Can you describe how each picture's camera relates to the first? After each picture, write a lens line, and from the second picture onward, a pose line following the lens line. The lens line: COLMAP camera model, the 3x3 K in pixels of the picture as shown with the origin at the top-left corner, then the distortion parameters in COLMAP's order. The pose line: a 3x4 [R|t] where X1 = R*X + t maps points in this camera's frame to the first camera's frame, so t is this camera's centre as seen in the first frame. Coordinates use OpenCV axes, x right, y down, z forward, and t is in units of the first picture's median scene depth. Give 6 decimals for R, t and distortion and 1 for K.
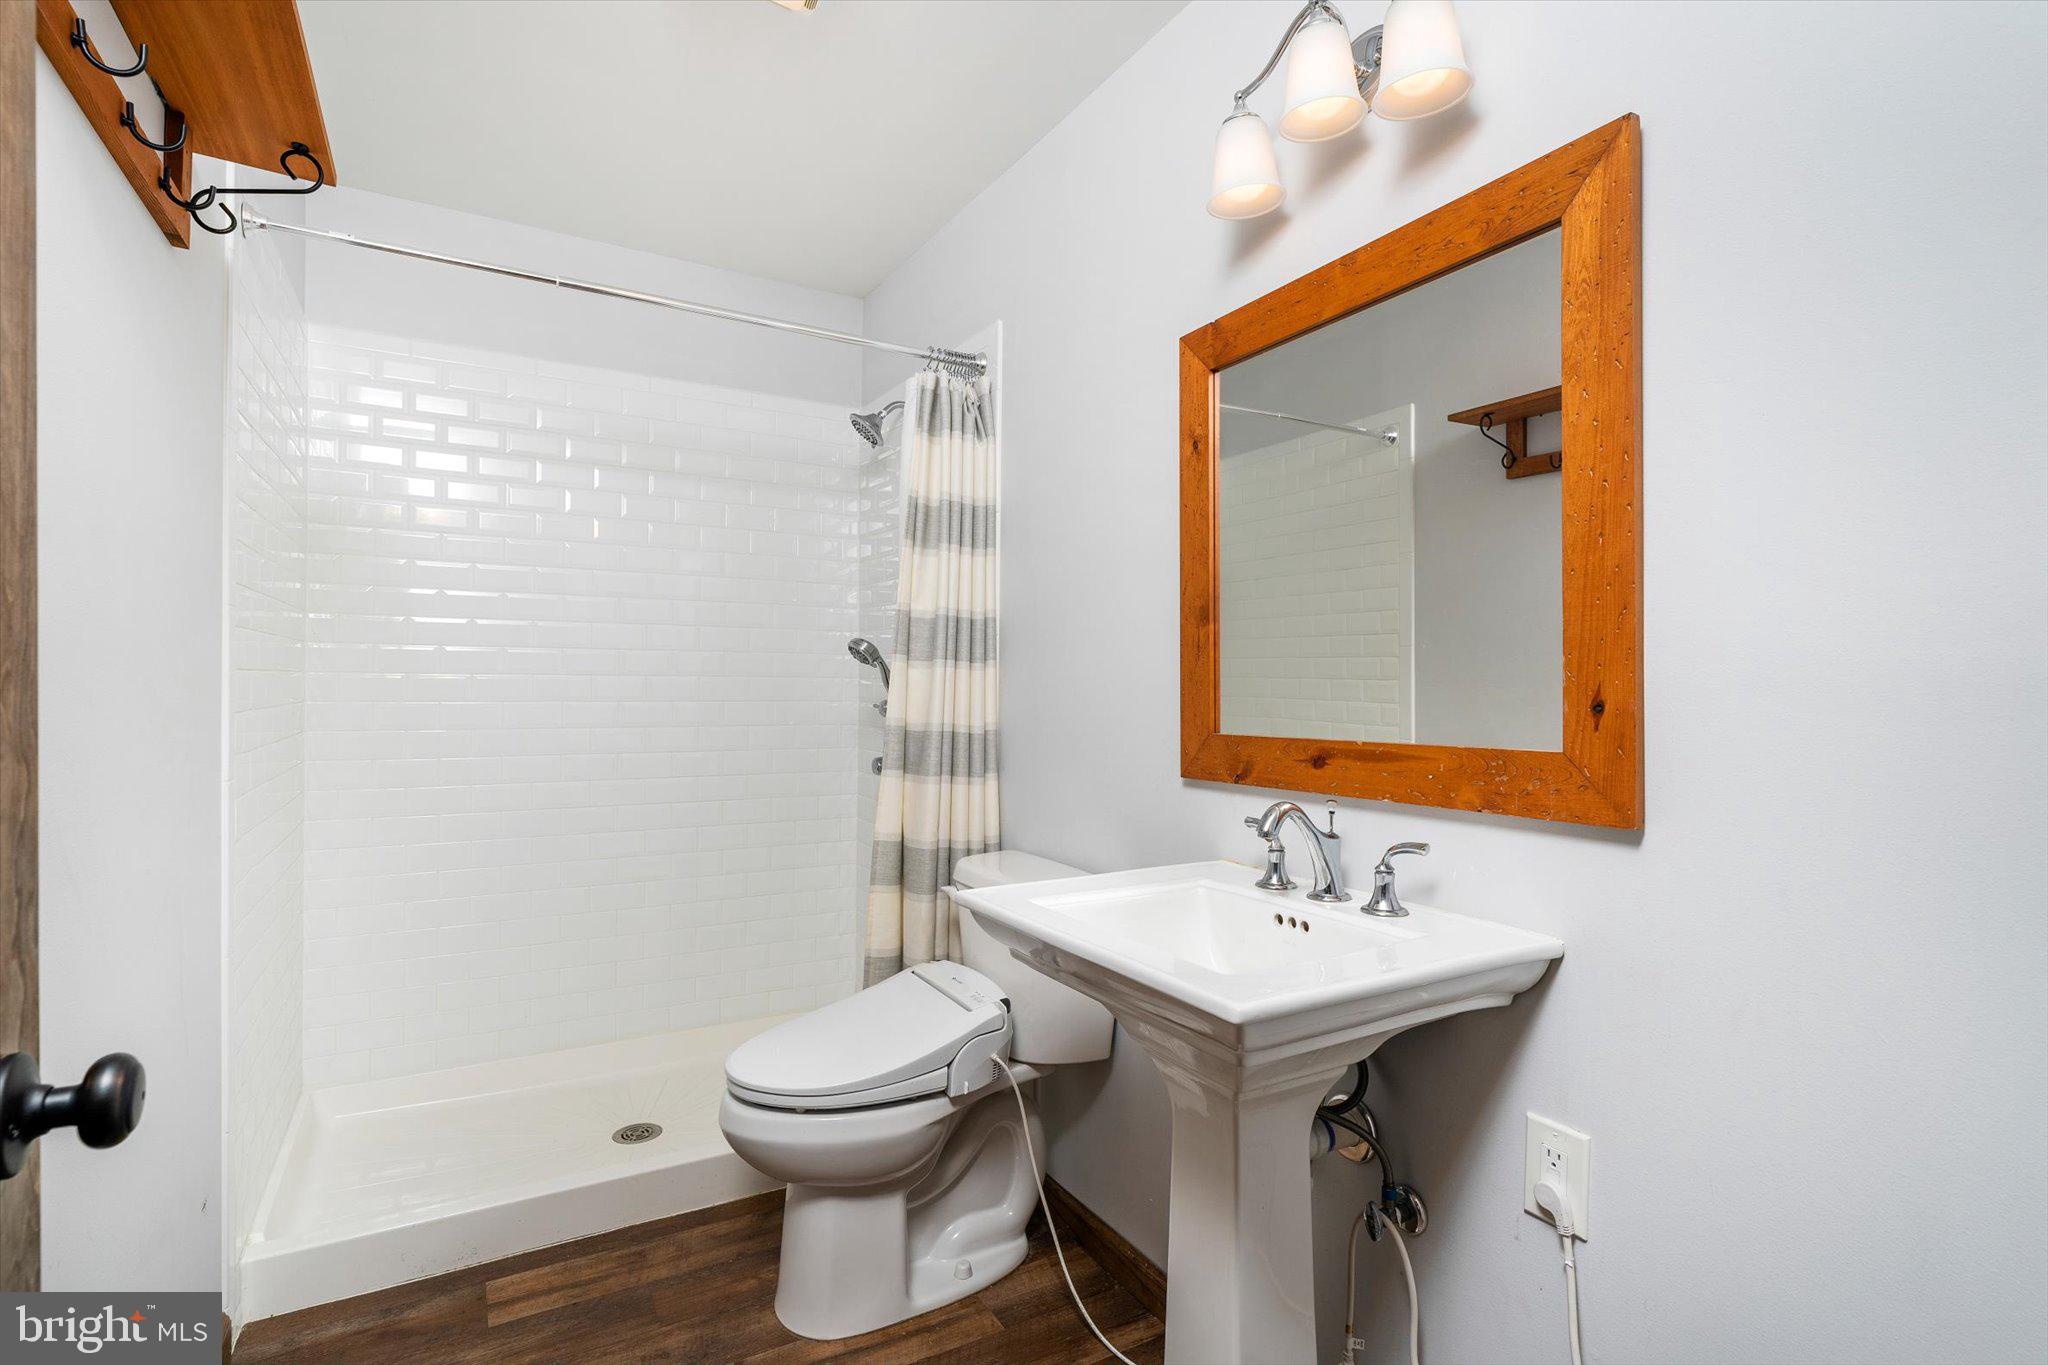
lens RADIAL K [[1004.5, 0, 1024.0], [0, 1004.5, 682.5], [0, 0, 1]] dist [-0.001846, -0.000143]
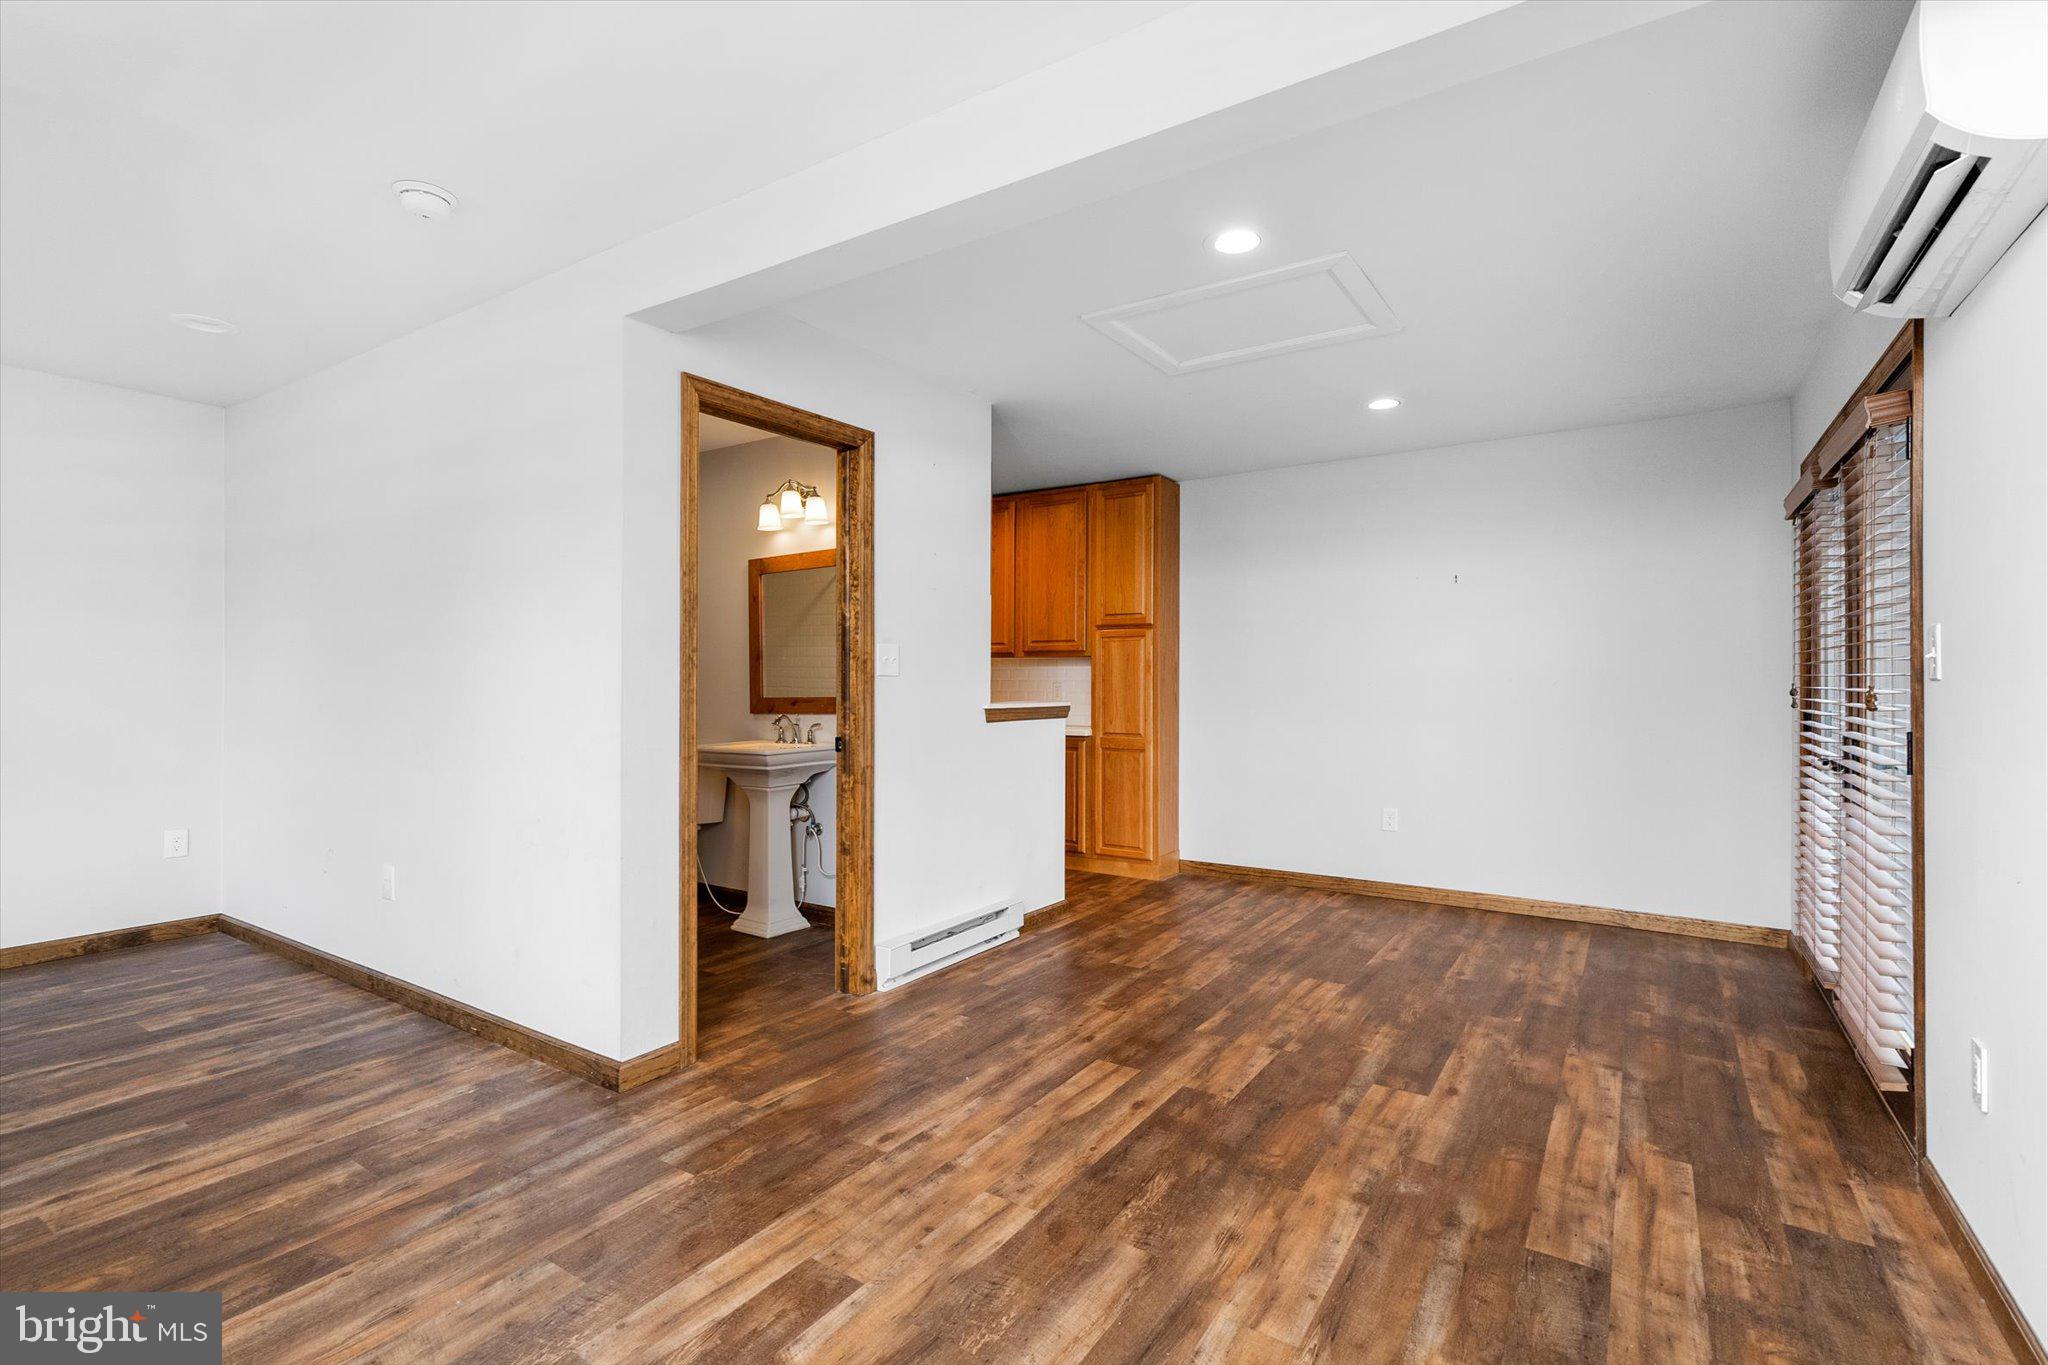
lens RADIAL K [[933.3, 0, 1024.0], [0, 933.3, 682.5], [0, 0, 1]] dist [-0.004121, -0.000338]
pose [[0.890604, -0.009587, 0.454679, -0.352249], [0.009787, 0.999950, 0.001914, 0.008119], [-0.454675, 0.002745, 0.890653, -1.715079]]
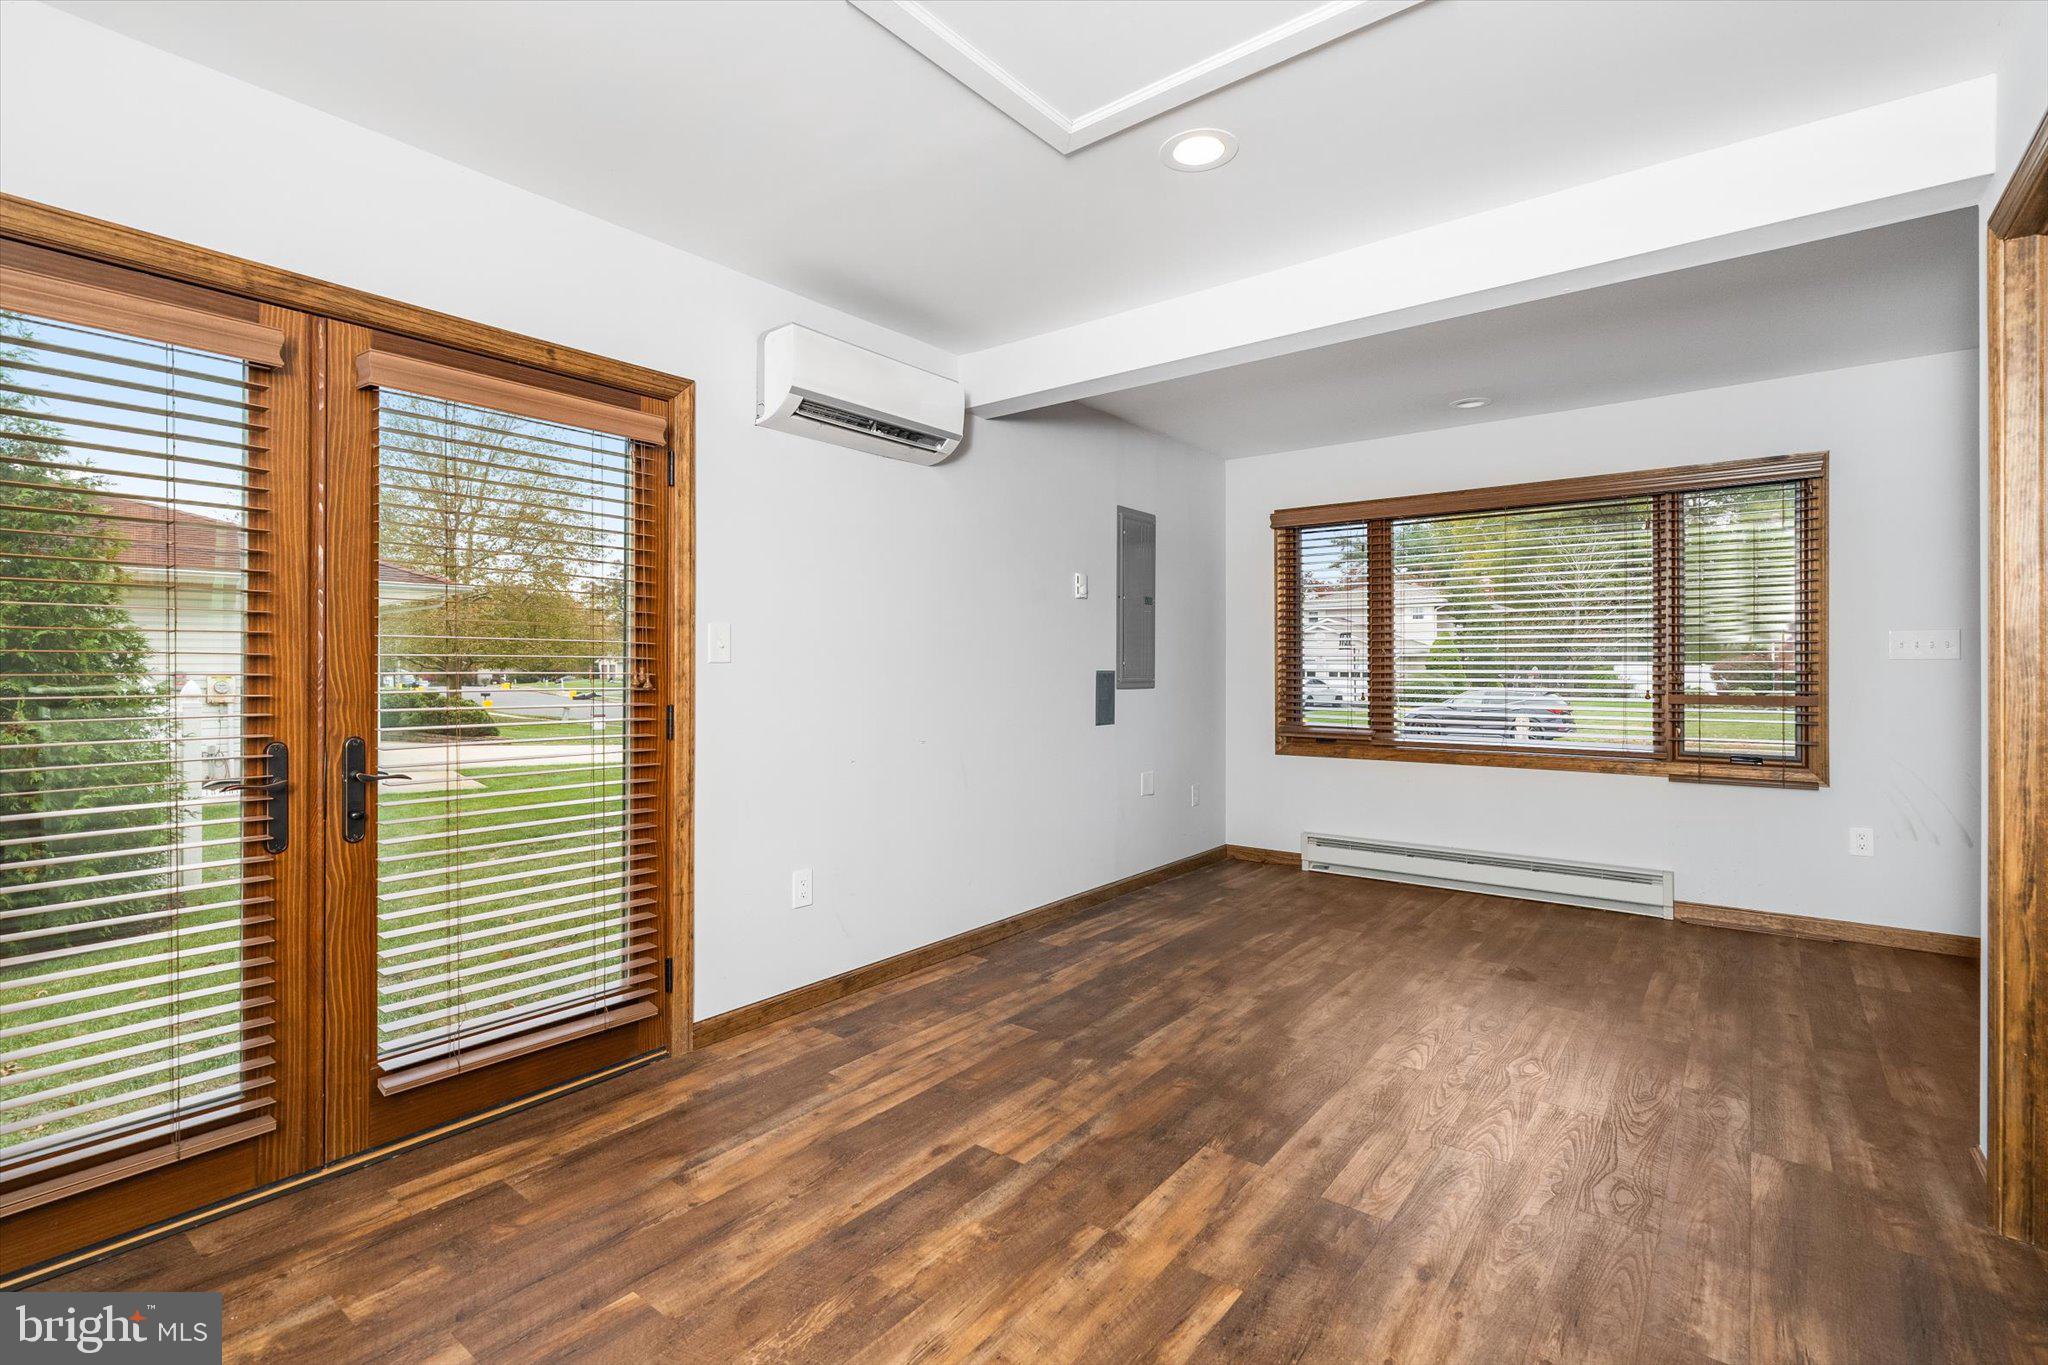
lens RADIAL K [[933.3, 0, 1024.0], [0, 933.3, 682.5], [0, 0, 1]] dist [-0.004121, -0.000338]
pose [[-0.925103, -0.002283, -0.379709, 1.294874], [-0.010955, 0.999726, 0.020680, 0.009268], [0.379558, 0.023291, -0.924875, 0.487908]]
